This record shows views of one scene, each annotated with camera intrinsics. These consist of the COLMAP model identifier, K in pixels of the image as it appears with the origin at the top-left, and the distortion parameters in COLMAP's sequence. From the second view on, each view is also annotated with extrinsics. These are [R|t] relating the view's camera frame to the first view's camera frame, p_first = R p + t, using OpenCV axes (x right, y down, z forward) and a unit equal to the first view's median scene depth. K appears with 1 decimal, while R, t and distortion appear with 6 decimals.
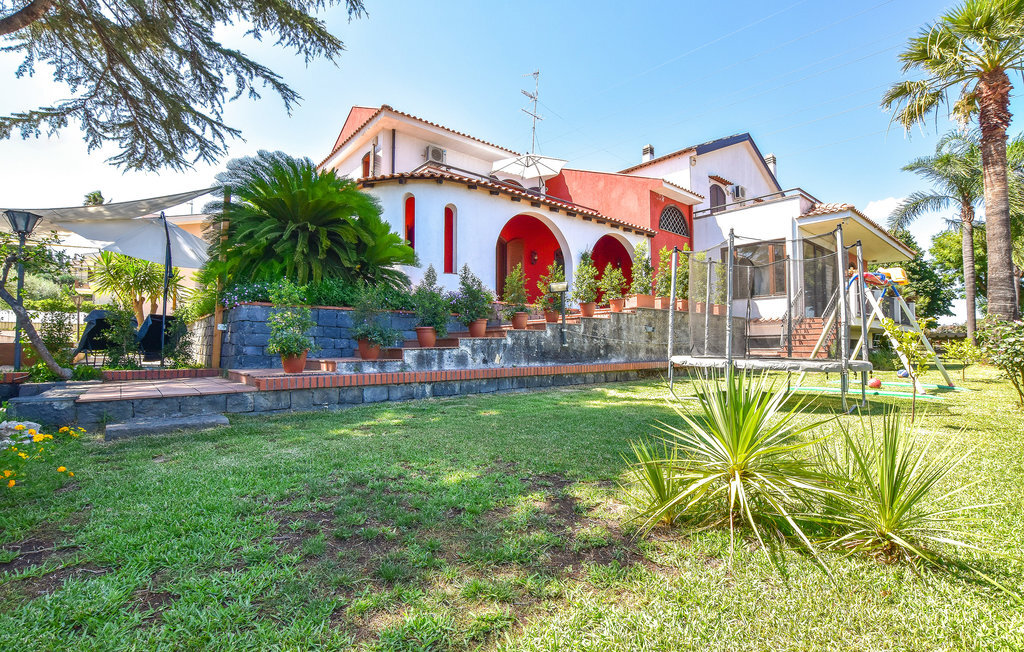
lens RADIAL K [[450.4, 0, 497.3], [0, 450.4, 318.2], [0, 0, 1]] dist [-0.000994, -0.000022]
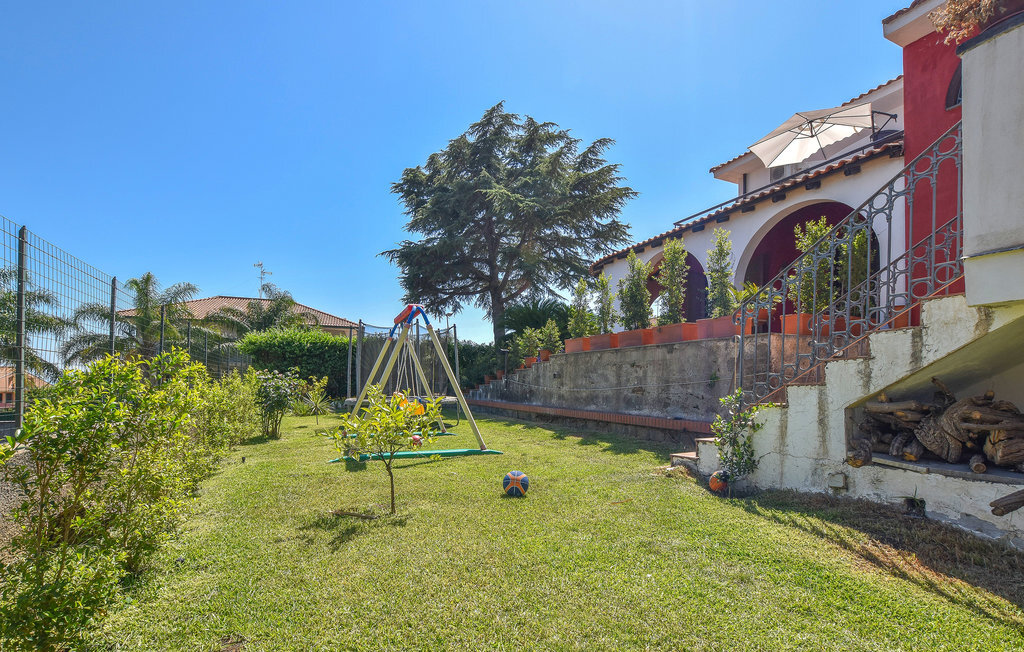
lens RADIAL K [[450.4, 0, 497.3], [0, 450.4, 318.2], [0, 0, 1]] dist [-0.000994, -0.000022]
pose [[-0.276092, -0.143004, -0.950433, 1.108653], [0.044923, 0.985868, -0.161385, 0.045120], [0.960081, -0.087254, -0.265766, 0.946824]]
